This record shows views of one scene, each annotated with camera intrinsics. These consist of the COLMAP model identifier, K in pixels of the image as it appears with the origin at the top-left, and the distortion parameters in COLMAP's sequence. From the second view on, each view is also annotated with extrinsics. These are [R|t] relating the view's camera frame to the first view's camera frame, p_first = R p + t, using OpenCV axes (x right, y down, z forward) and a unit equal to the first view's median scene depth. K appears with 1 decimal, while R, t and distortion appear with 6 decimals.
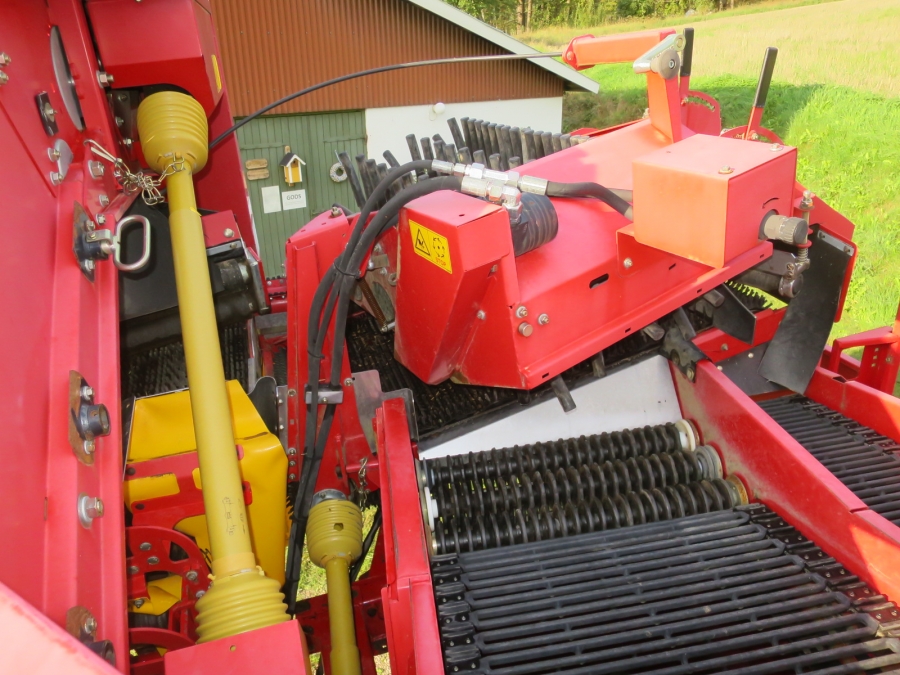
lens RADIAL K [[650.1, 0, 452.3], [0, 650.1, 343.7], [0, 0, 1]] dist [-0.051851, 0.011174]
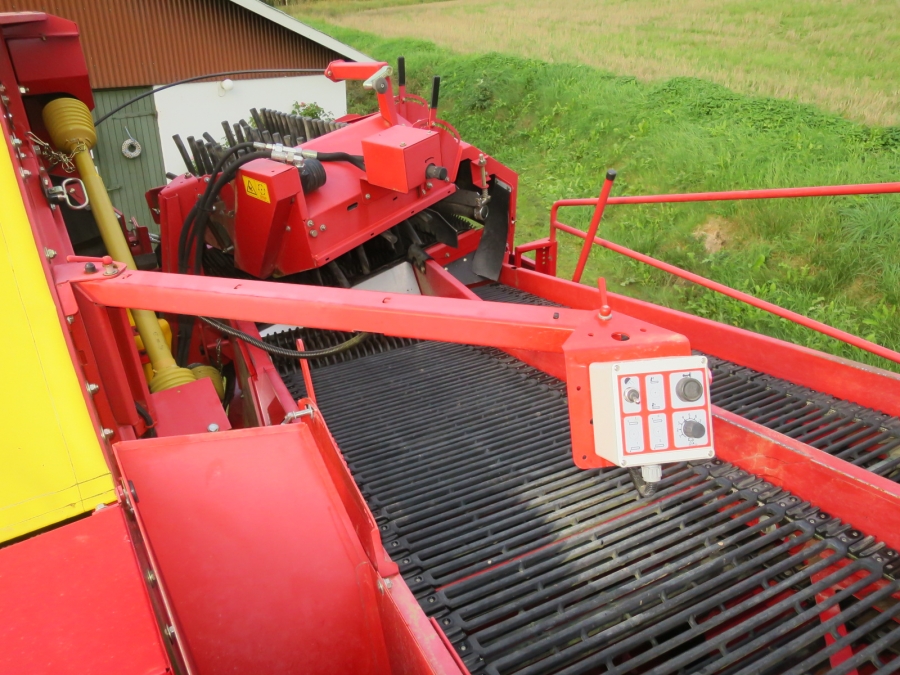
lens RADIAL K [[650.1, 0, 453.9], [0, 650.1, 341.0], [0, 0, 1]] dist [-0.051851, 0.011174]
pose [[0.953443, -0.098629, 0.284989, -0.037396], [0.087766, 0.994851, 0.050676, 0.135748], [-0.288520, -0.023304, 0.957190, -0.534629]]
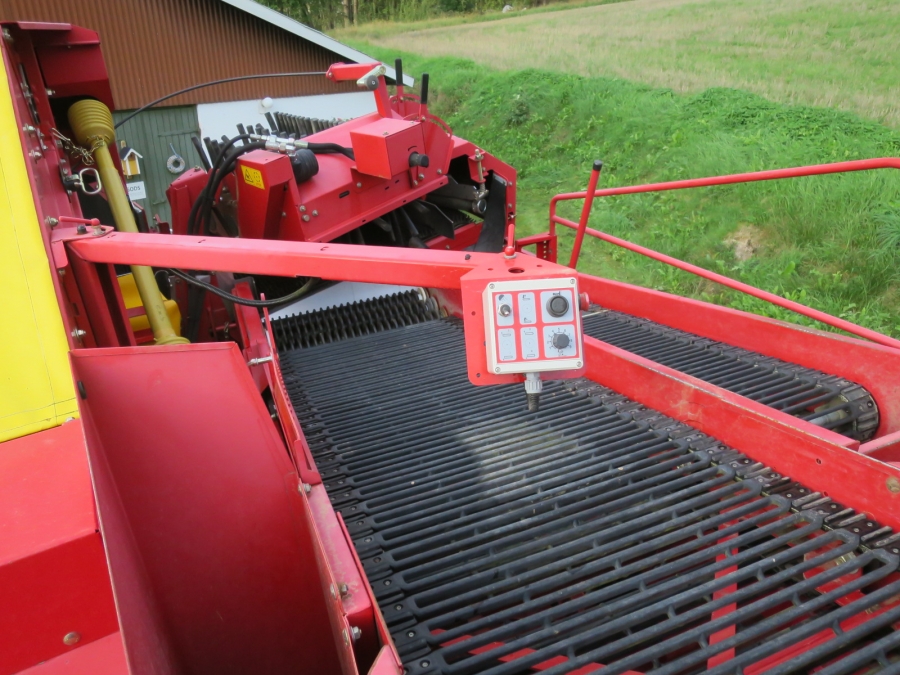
lens RADIAL K [[650.1, 0, 459.1], [0, 650.1, 346.4], [0, 0, 1]] dist [-0.051851, 0.011174]
pose [[0.969793, -0.089522, 0.226910, 0.049818], [0.086032, 0.995972, 0.025248, 0.218081], [-0.228256, -0.004964, 0.973588, -0.629980]]
